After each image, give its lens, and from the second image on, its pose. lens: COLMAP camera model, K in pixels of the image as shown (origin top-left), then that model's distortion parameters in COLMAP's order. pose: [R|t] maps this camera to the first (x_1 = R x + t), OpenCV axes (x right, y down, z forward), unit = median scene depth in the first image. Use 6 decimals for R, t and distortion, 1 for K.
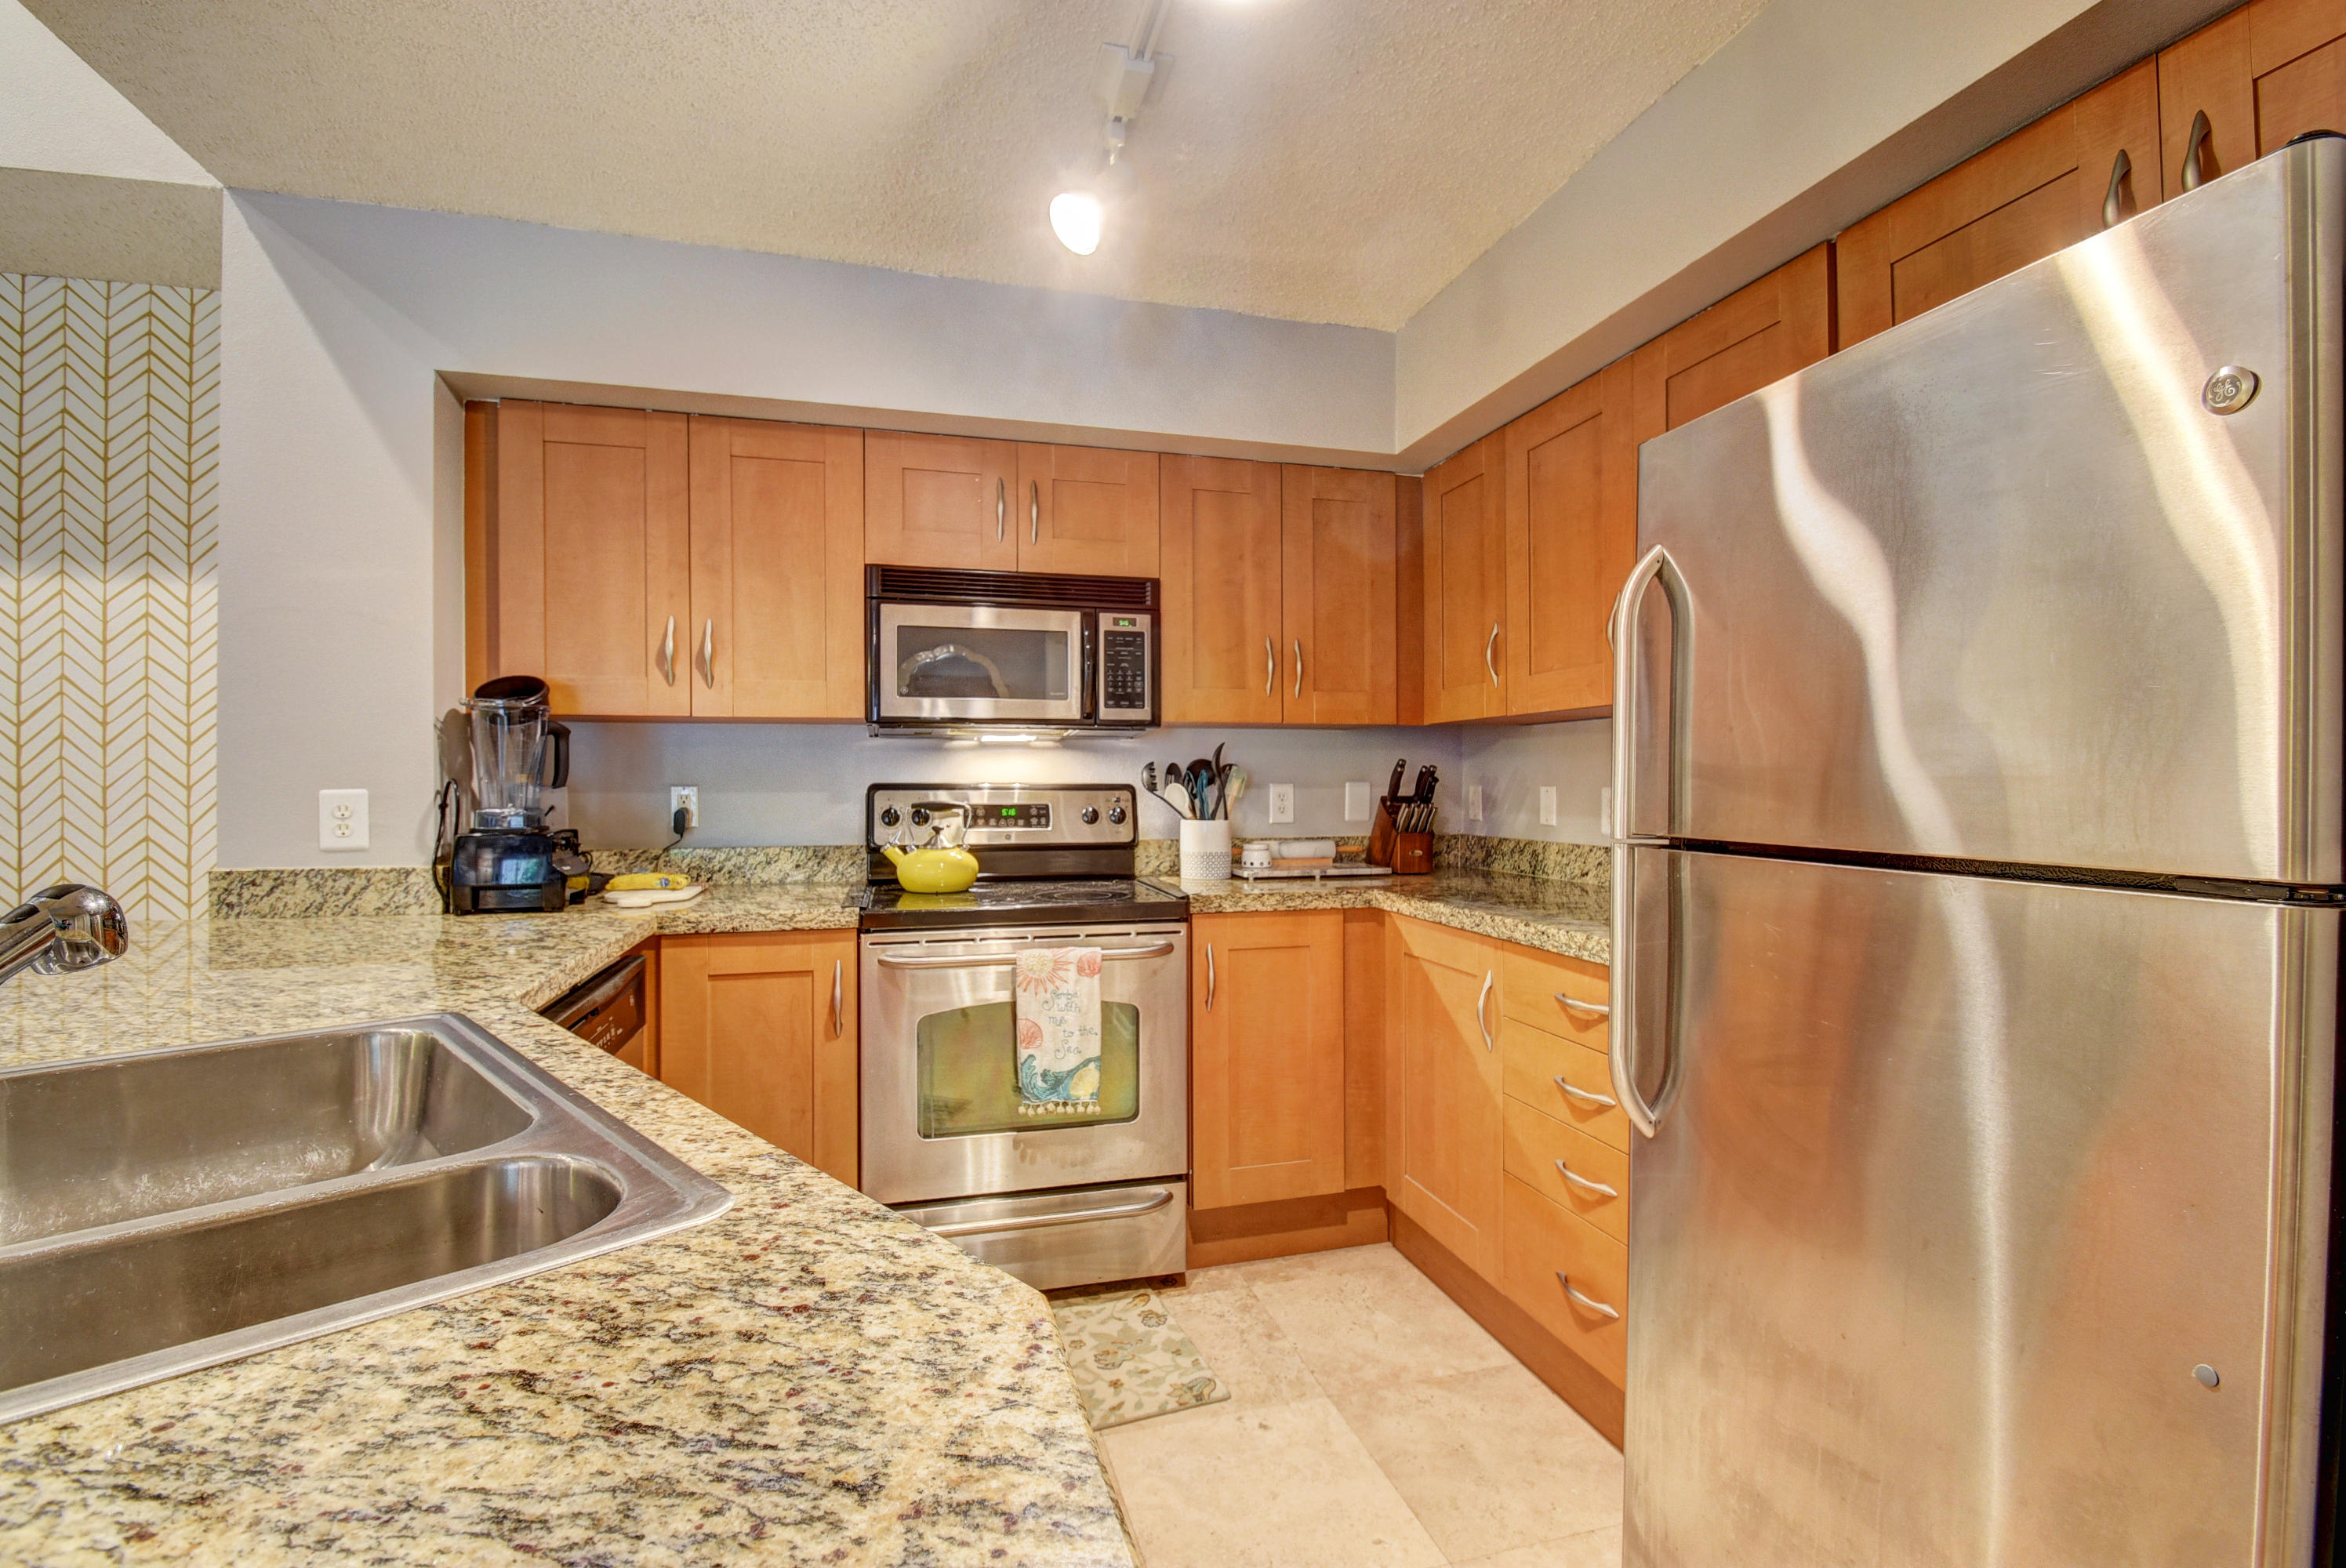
lens RADIAL K [[1027.7, 0, 1165.5], [0, 1027.7, 782.2], [0, 0, 1]] dist [0.007483, -0.013363]
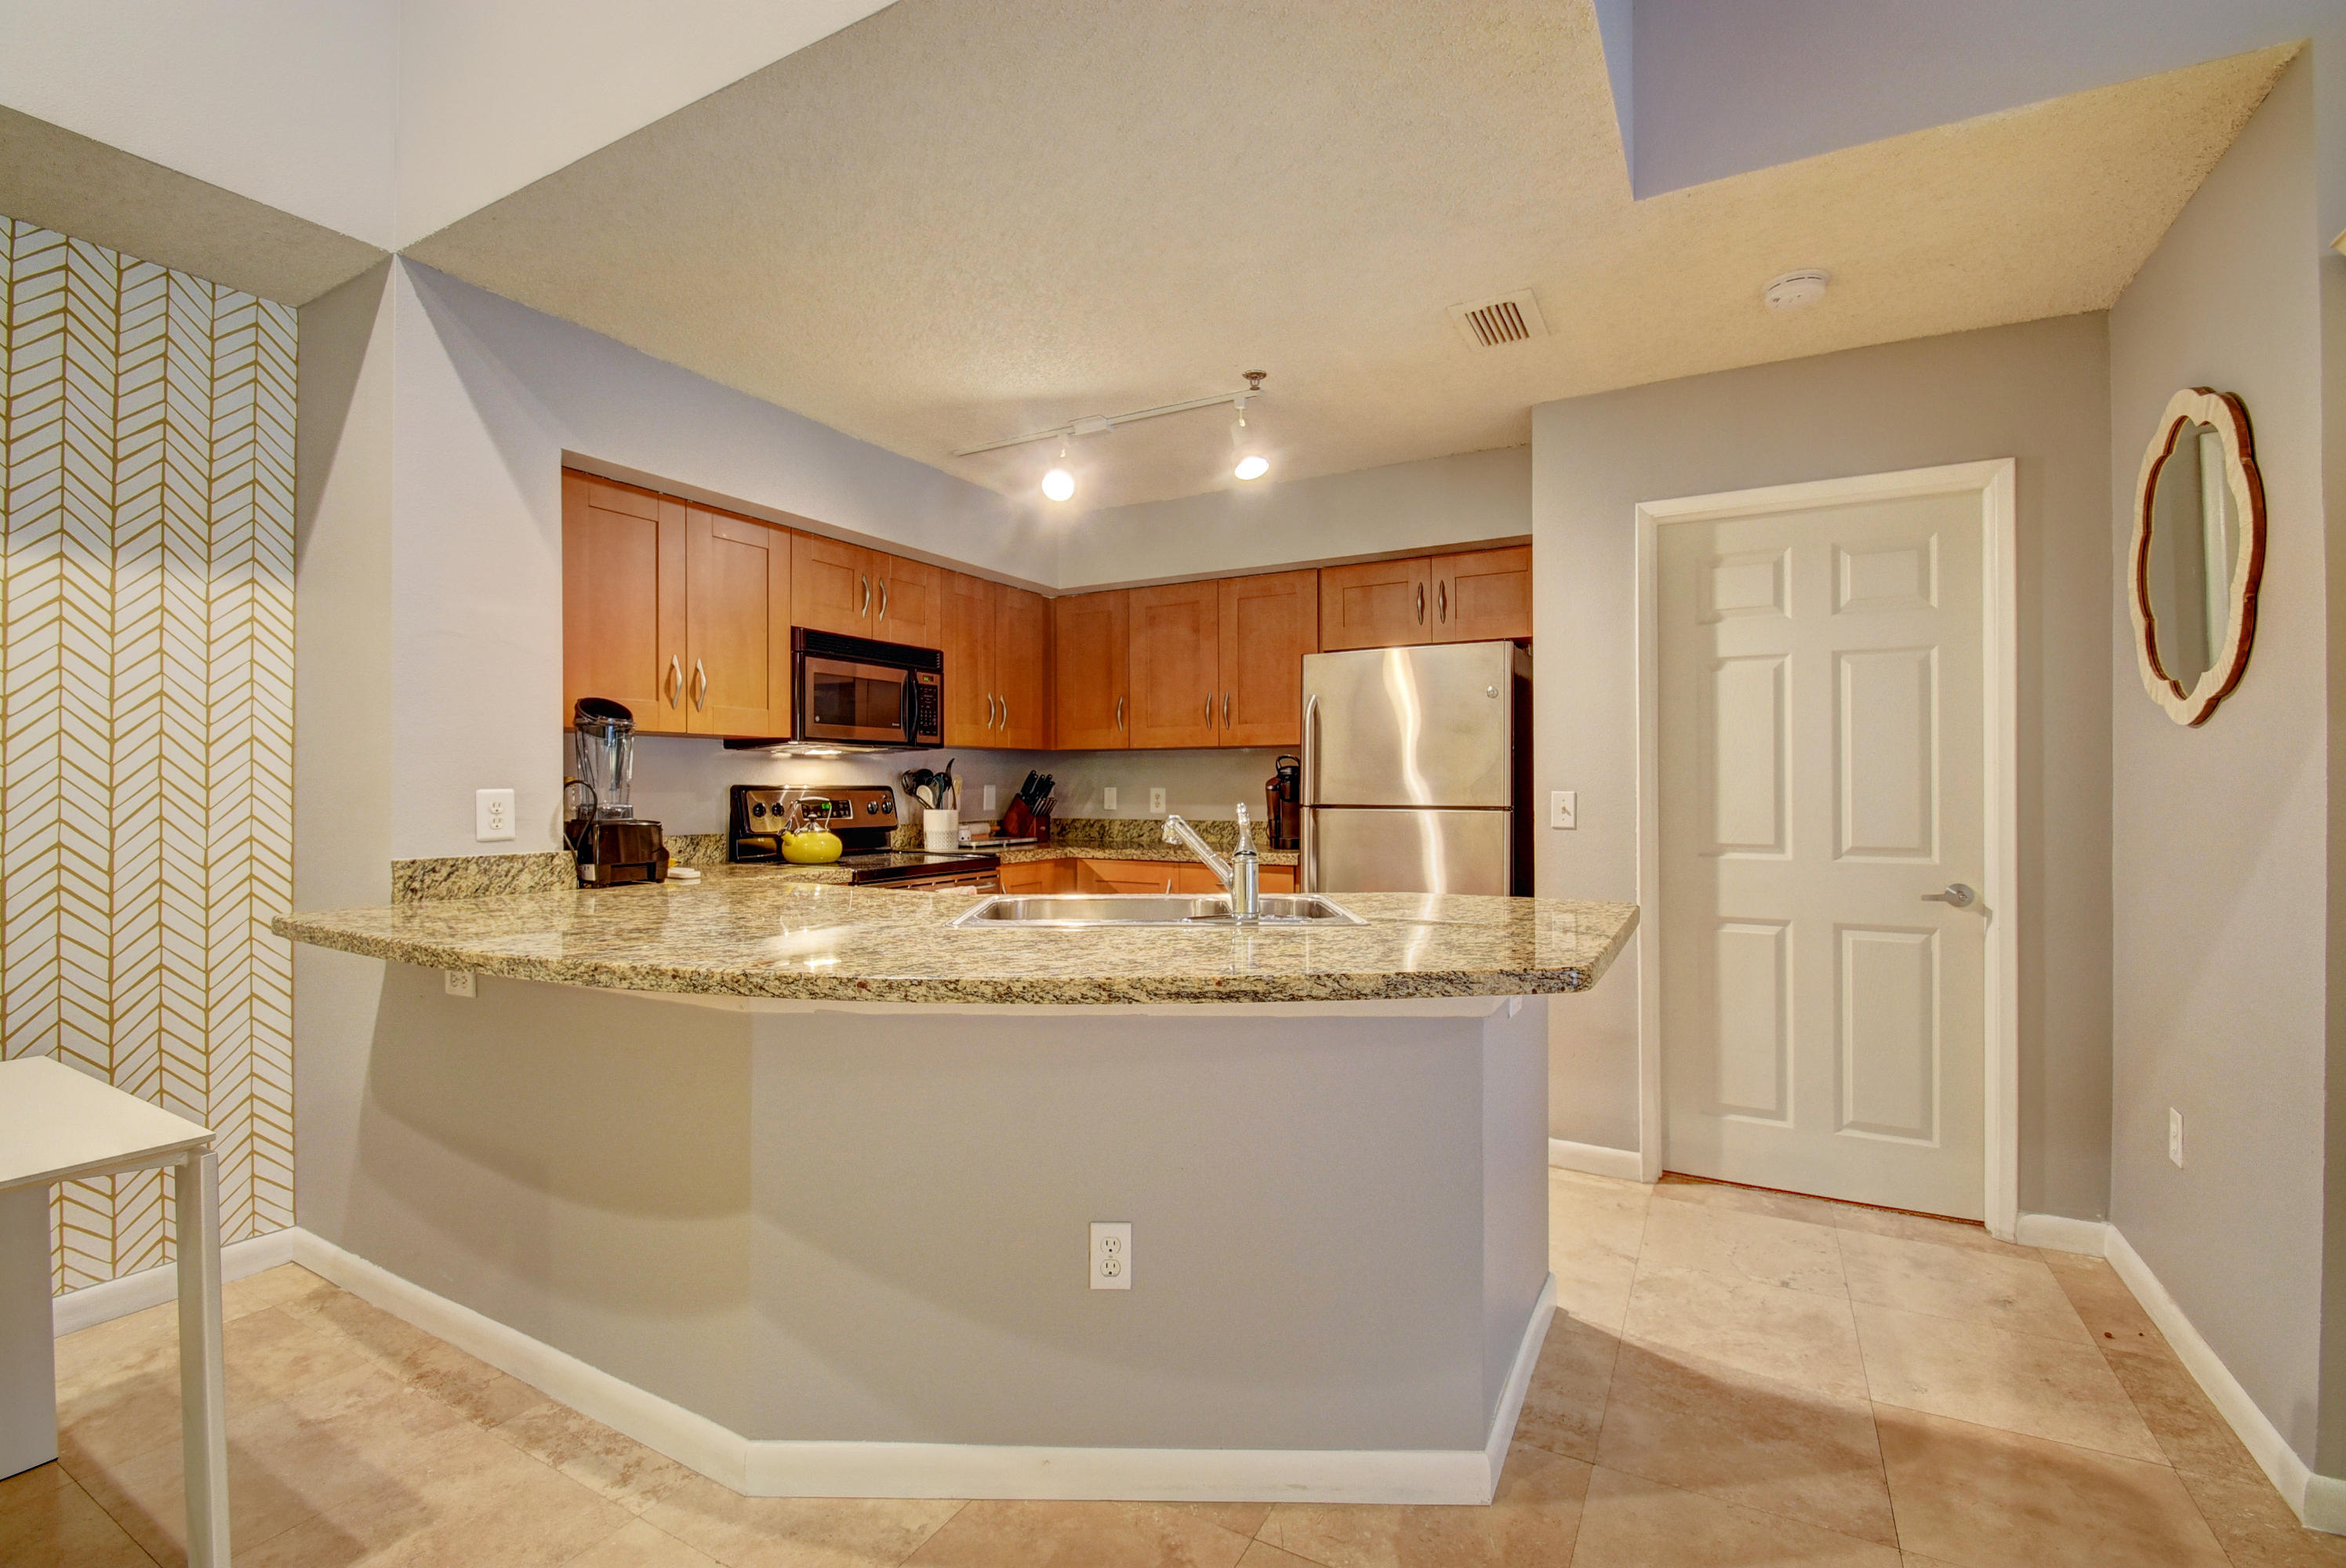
lens RADIAL K [[1027.7, 0, 1165.5], [0, 1027.7, 782.2], [0, 0, 1]] dist [0.007483, -0.013363]
pose [[0.699253, 0.003305, 0.714867, -0.963006], [0.000582, 0.999986, -0.005192, 0.005028], [-0.714874, 0.004047, 0.699242, -0.335975]]
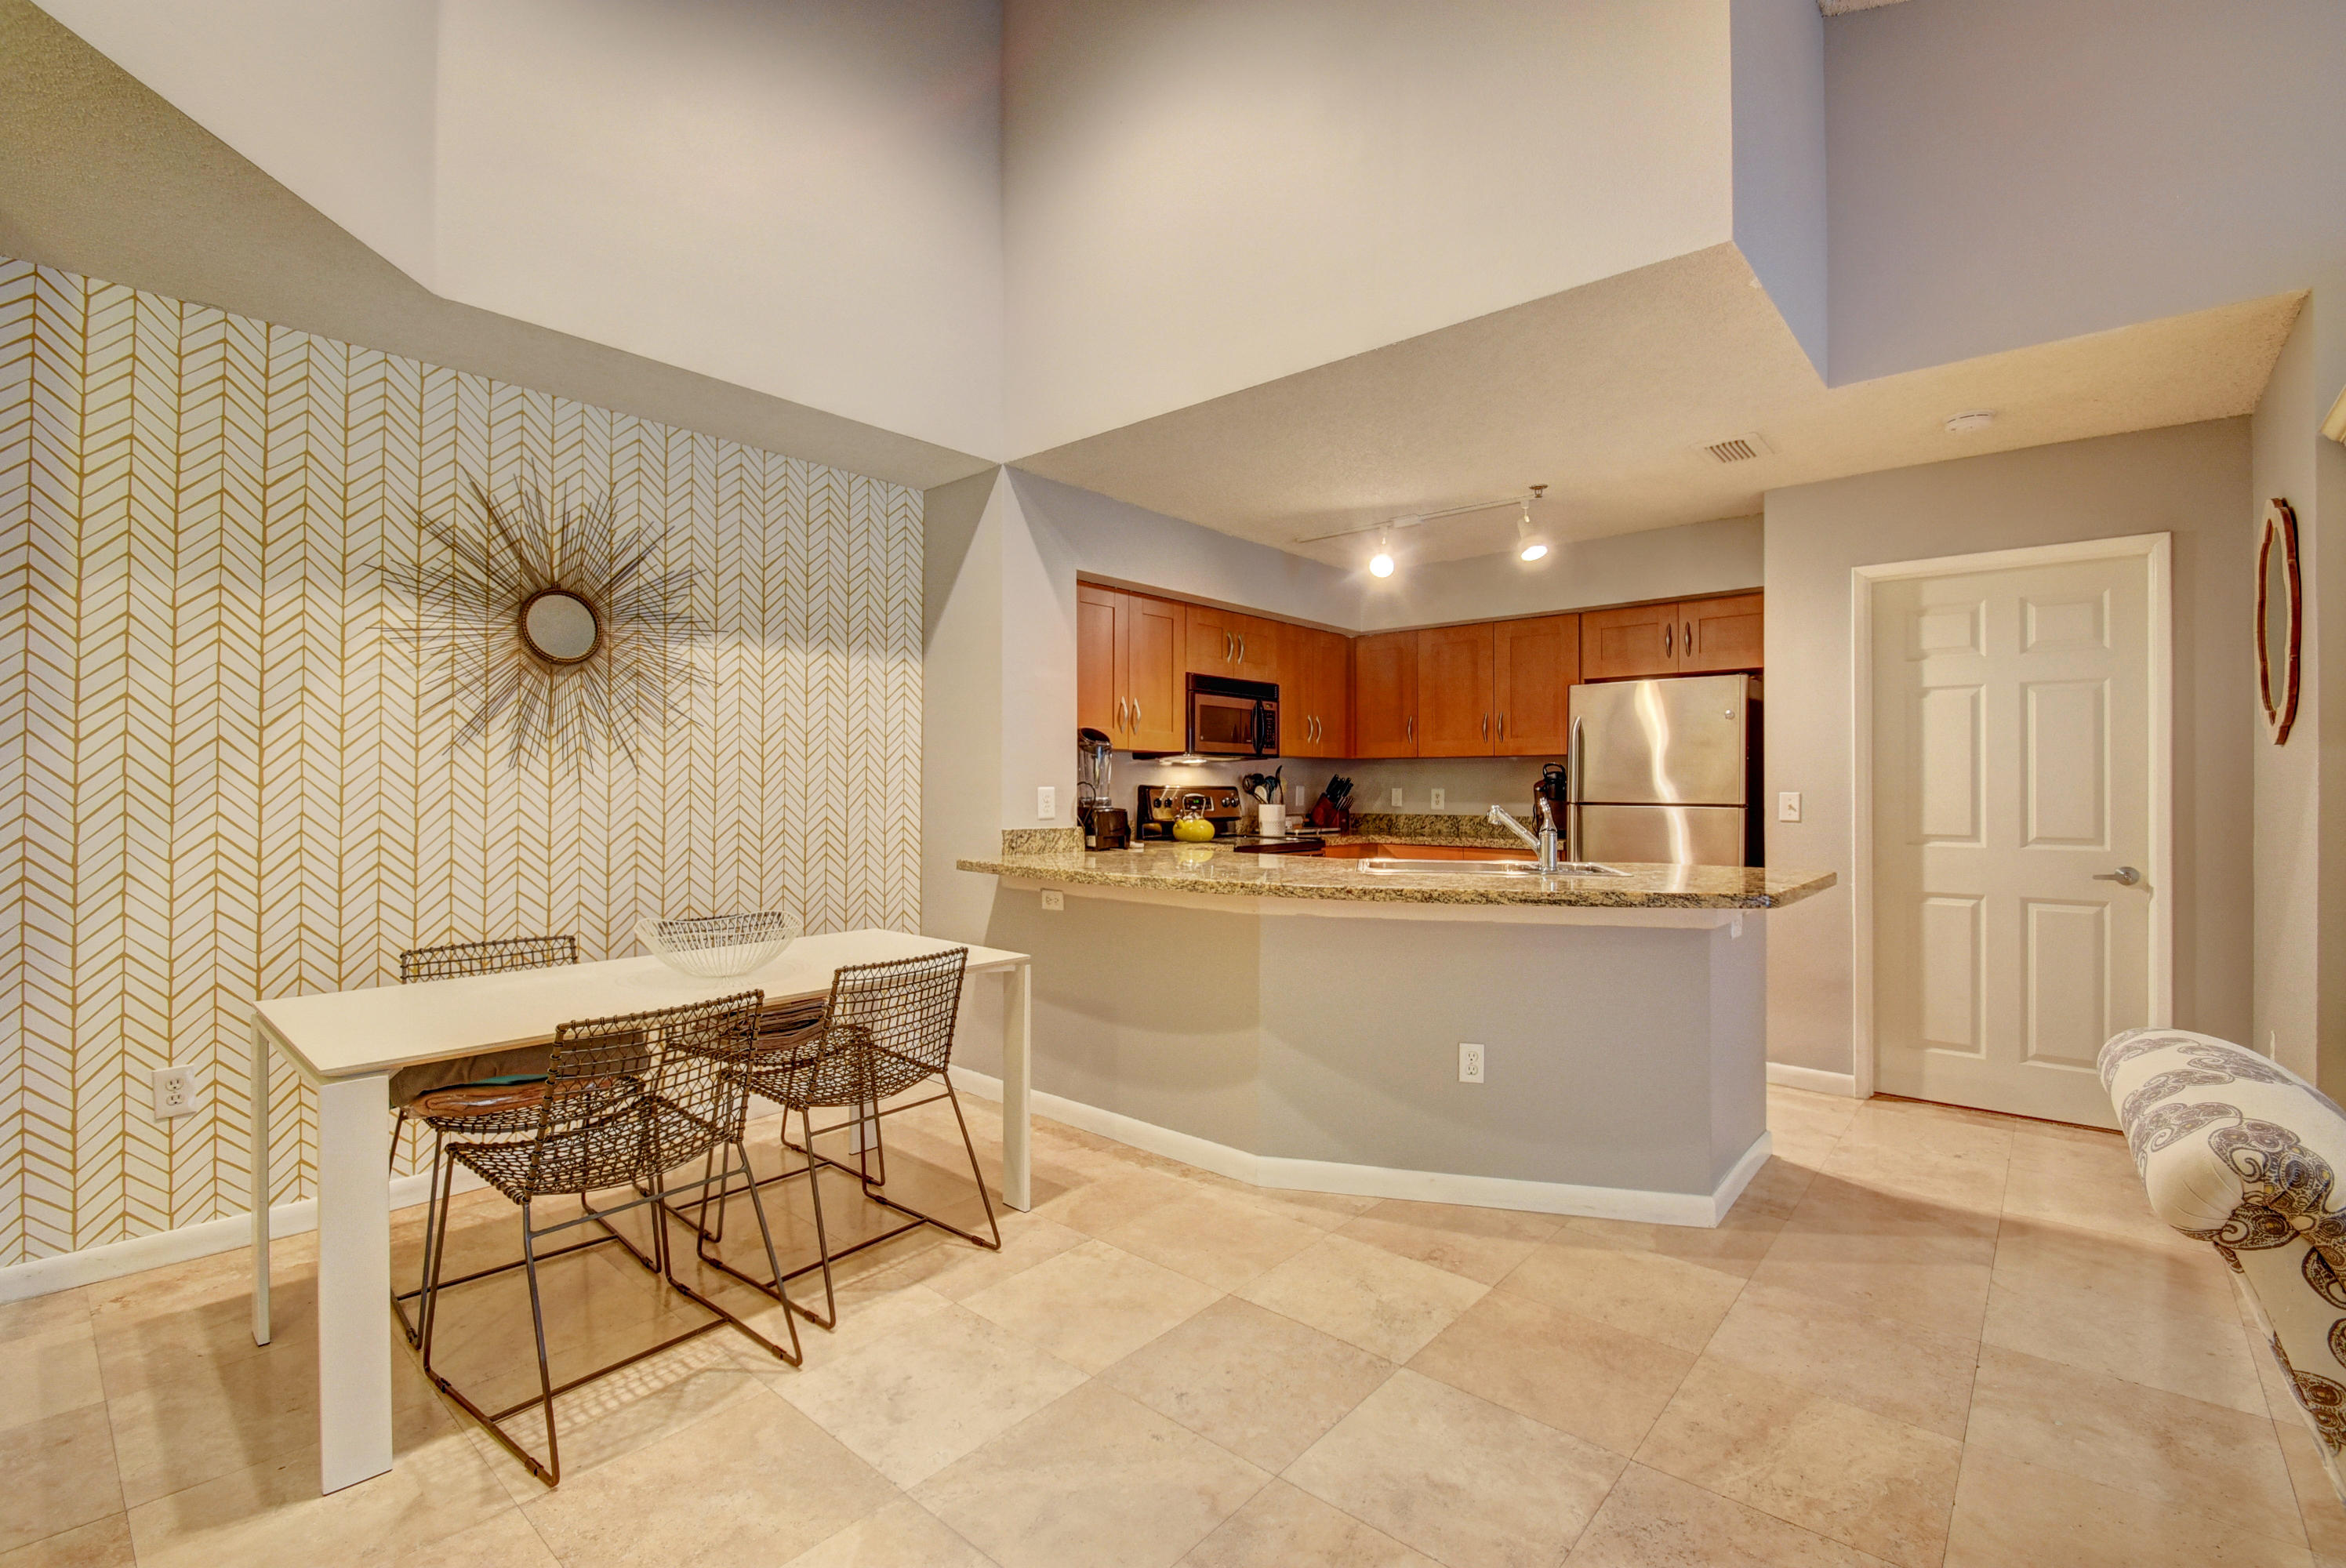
lens RADIAL K [[1027.7, 0, 1165.5], [0, 1027.7, 782.2], [0, 0, 1]] dist [0.007483, -0.013363]
pose [[0.833648, 0.006440, 0.552259, -1.450521], [-0.003680, 0.999975, -0.006106, 0.007624], [-0.552284, 0.003058, 0.833650, -0.620796]]
